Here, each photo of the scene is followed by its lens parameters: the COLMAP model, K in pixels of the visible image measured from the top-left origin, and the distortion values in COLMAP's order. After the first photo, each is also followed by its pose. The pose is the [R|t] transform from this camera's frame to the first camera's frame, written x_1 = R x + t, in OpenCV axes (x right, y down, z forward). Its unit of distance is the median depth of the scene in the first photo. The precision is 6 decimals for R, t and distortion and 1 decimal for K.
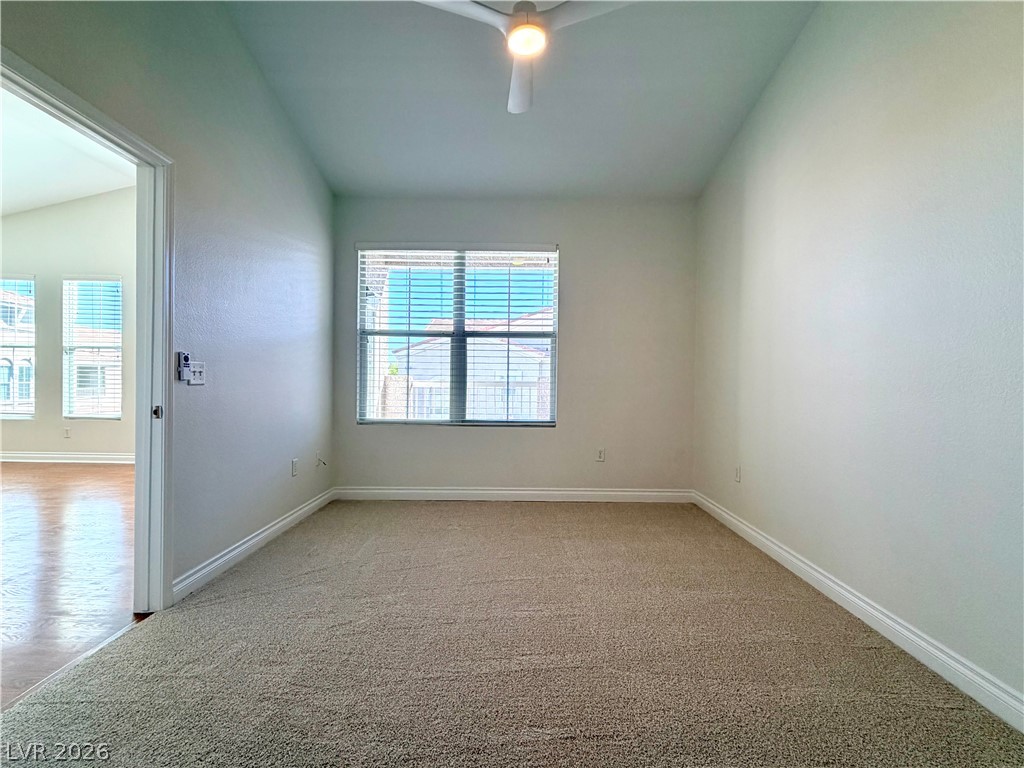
lens RADIAL K [[477.2, 0, 518.7], [0, 477.2, 382.2], [0, 0, 1]] dist [0.009774, 0.000007]
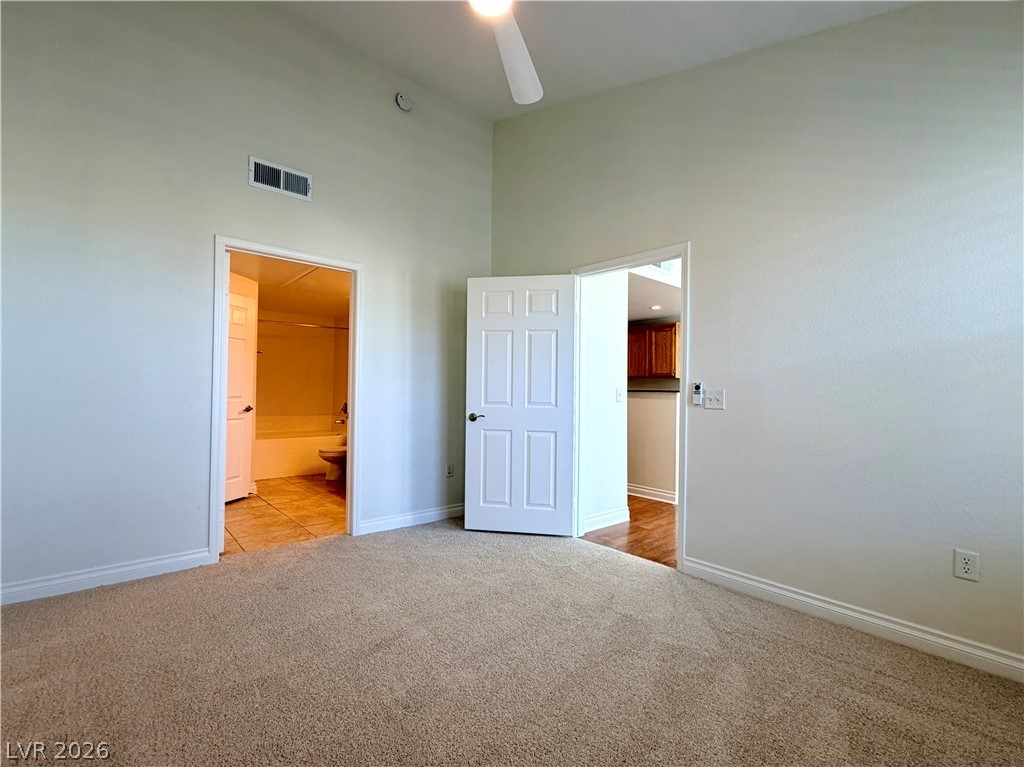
lens RADIAL K [[456.3, 0, 512.0], [0, 456.3, 383.5], [0, 0, 1]] dist [-0.001038, -0.000105]
pose [[-0.744140, -0.037392, -0.666976, 0.255064], [-0.031356, 0.999287, -0.021038, -0.010390], [0.667287, 0.005258, -0.744782, 0.837886]]
